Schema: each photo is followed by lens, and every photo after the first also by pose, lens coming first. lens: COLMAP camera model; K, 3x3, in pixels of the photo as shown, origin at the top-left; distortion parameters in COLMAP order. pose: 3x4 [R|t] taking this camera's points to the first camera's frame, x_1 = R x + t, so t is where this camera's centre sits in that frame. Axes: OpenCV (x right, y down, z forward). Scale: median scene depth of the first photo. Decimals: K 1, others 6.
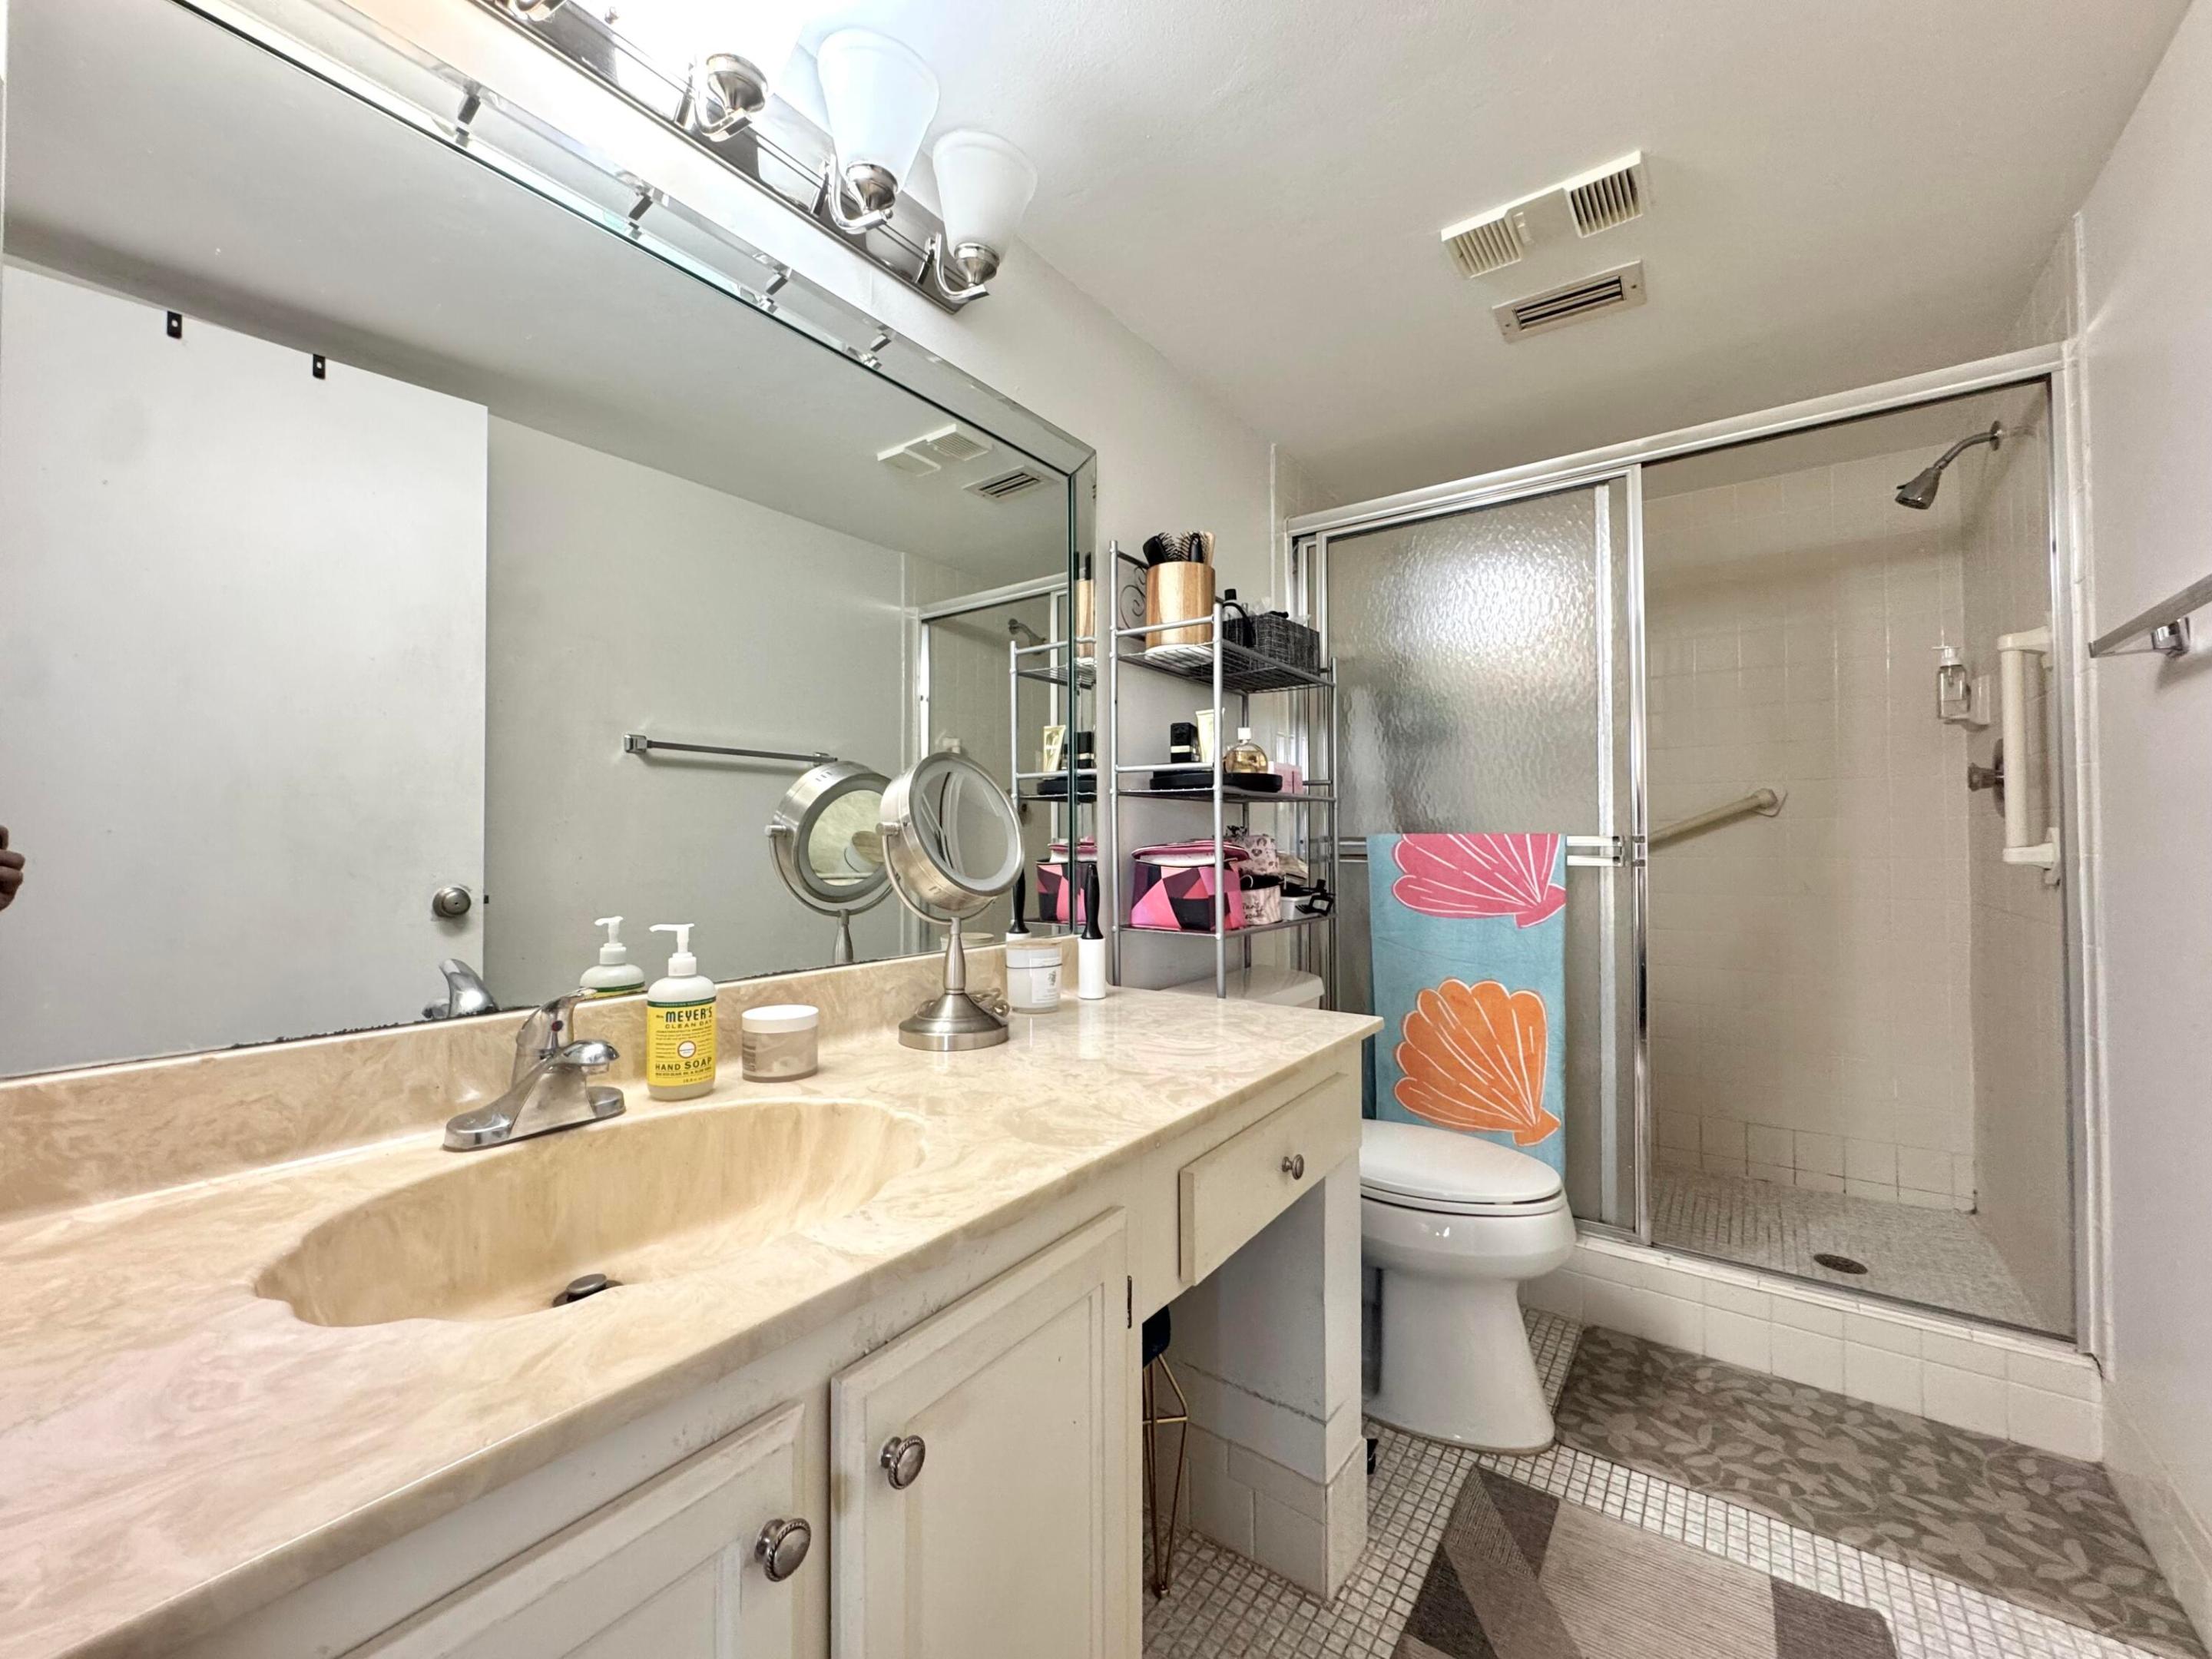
lens RADIAL K [[899.7, 0, 1102.6], [0, 899.7, 829.5], [0, 0, 1]] dist [-0.003308, -0.000427]
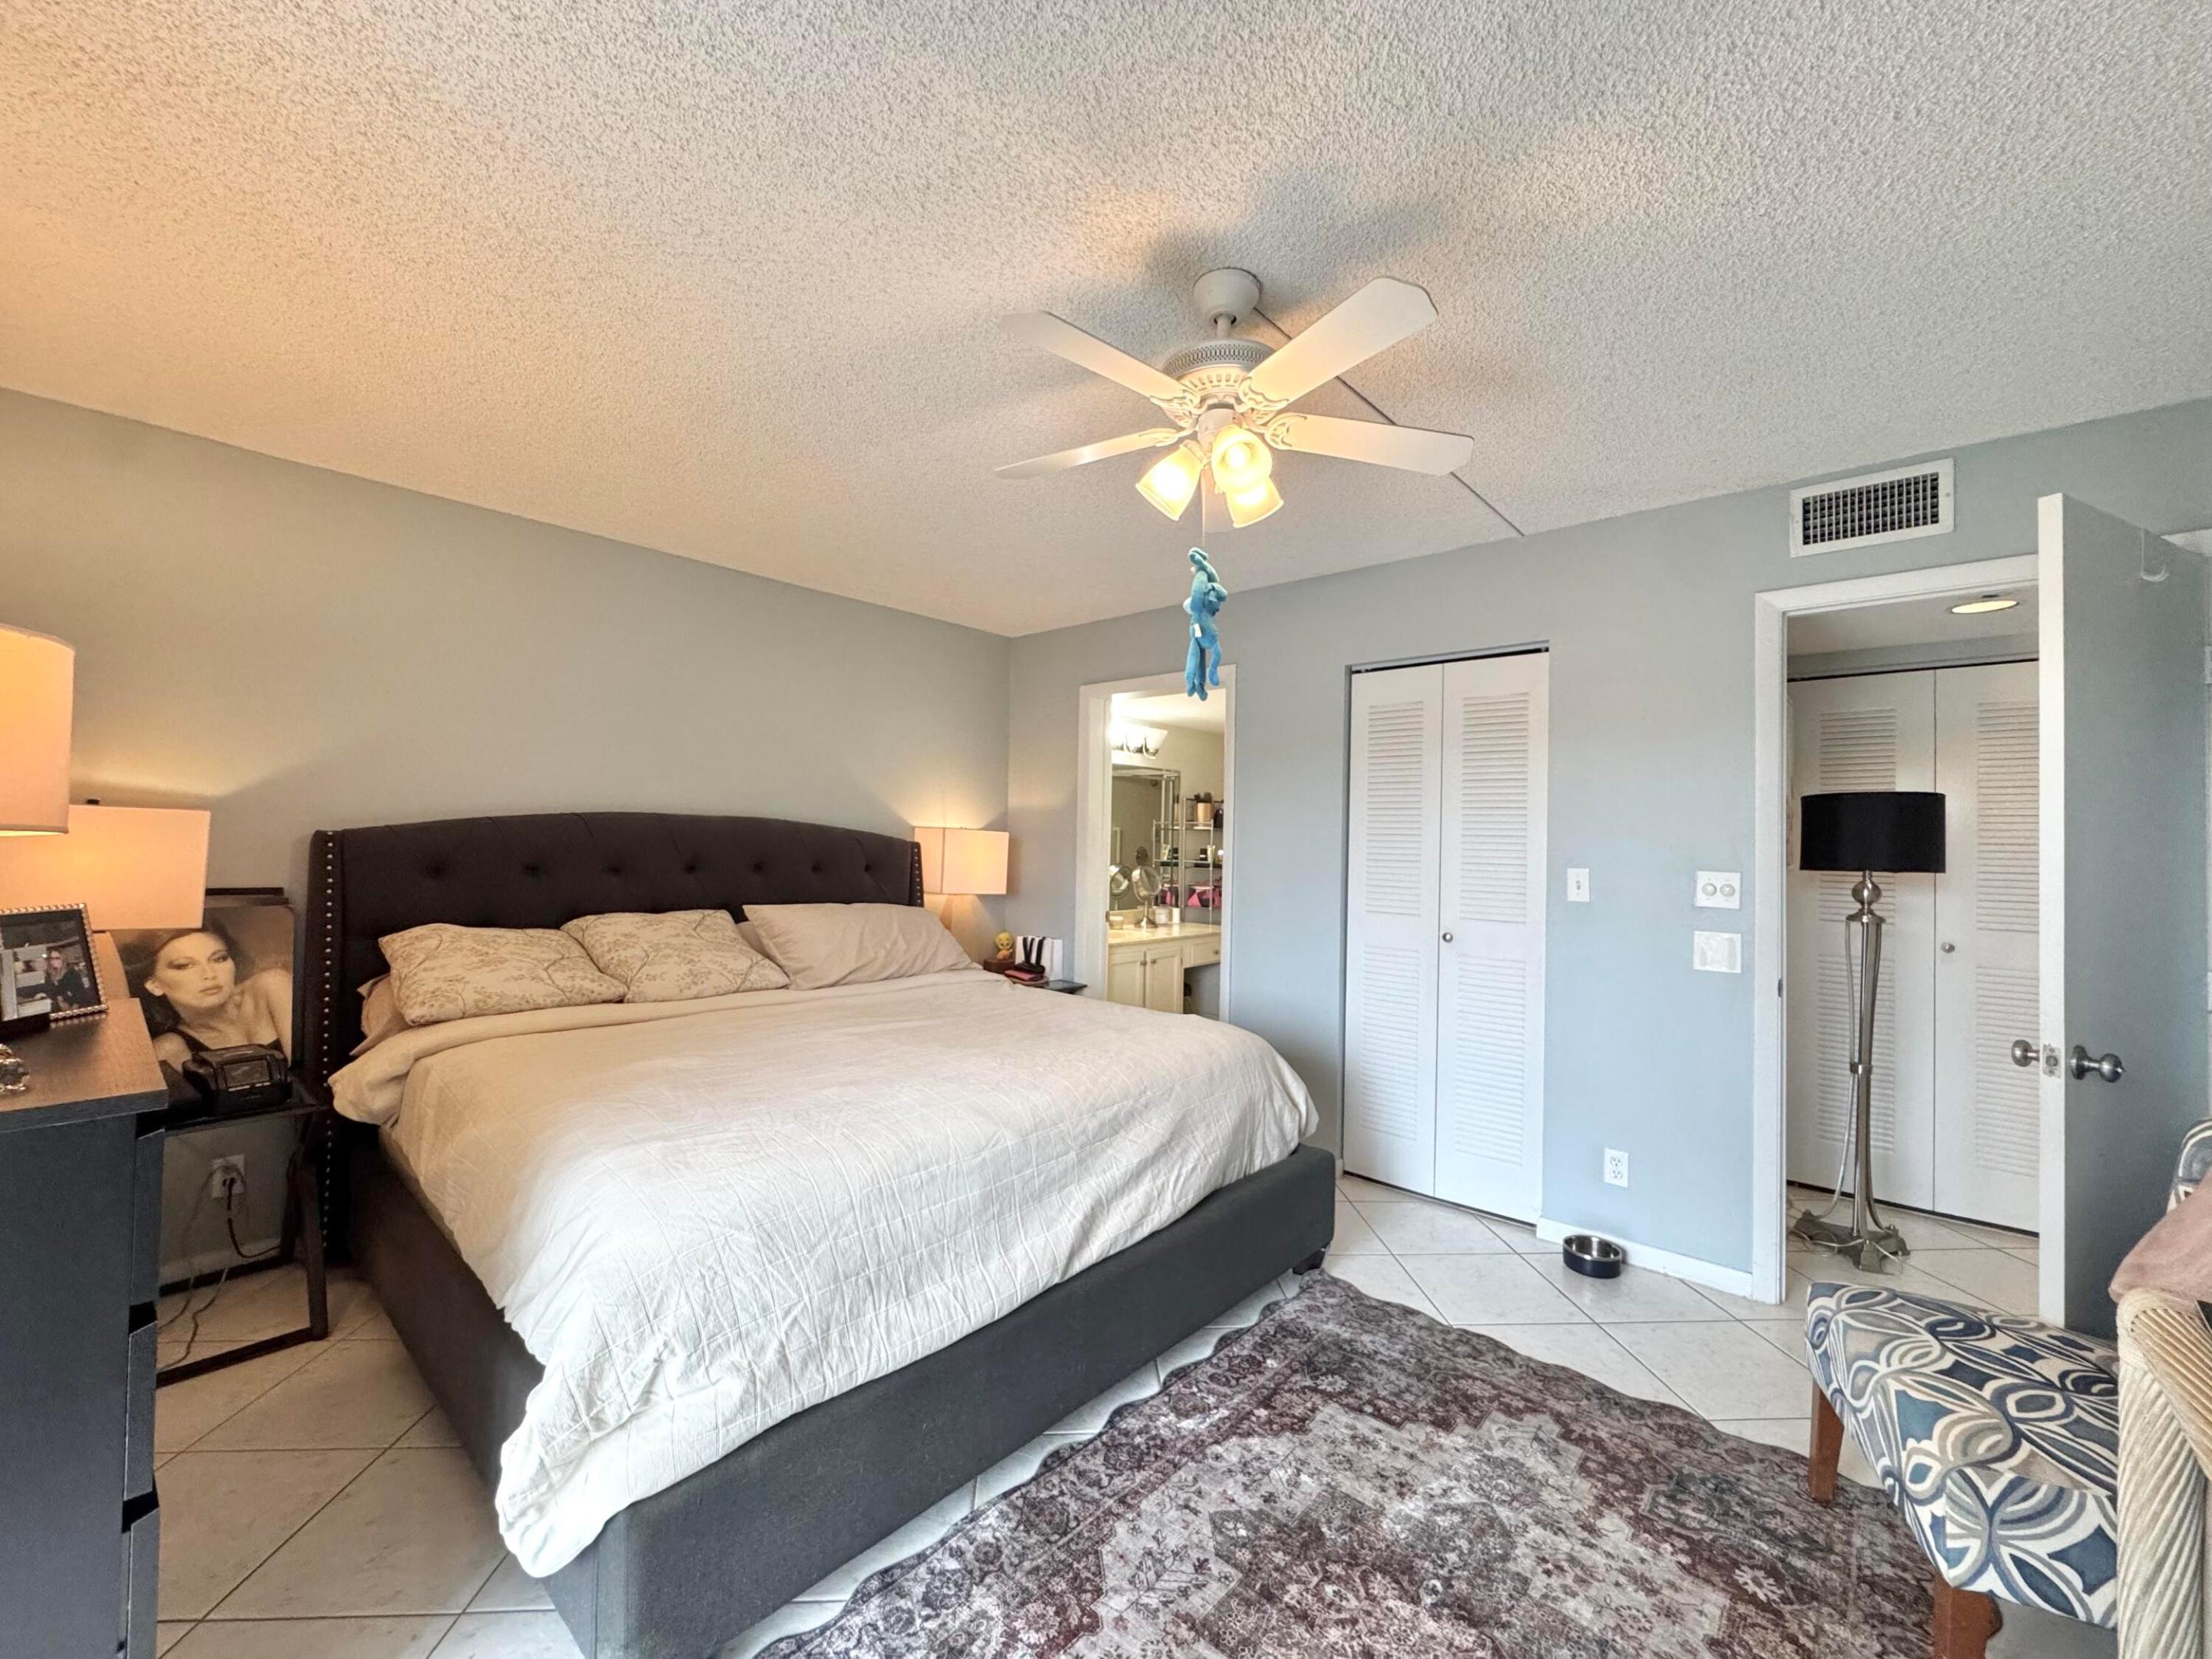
lens RADIAL K [[899.7, 0, 1095.1], [0, 899.7, 839.6], [0, 0, 1]] dist [-0.003308, -0.000427]
pose [[0.994828, 0.019358, -0.099712, 0.017249], [-0.018477, 0.999782, 0.009746, -0.180991], [0.099879, -0.007853, 0.994969, -2.581971]]
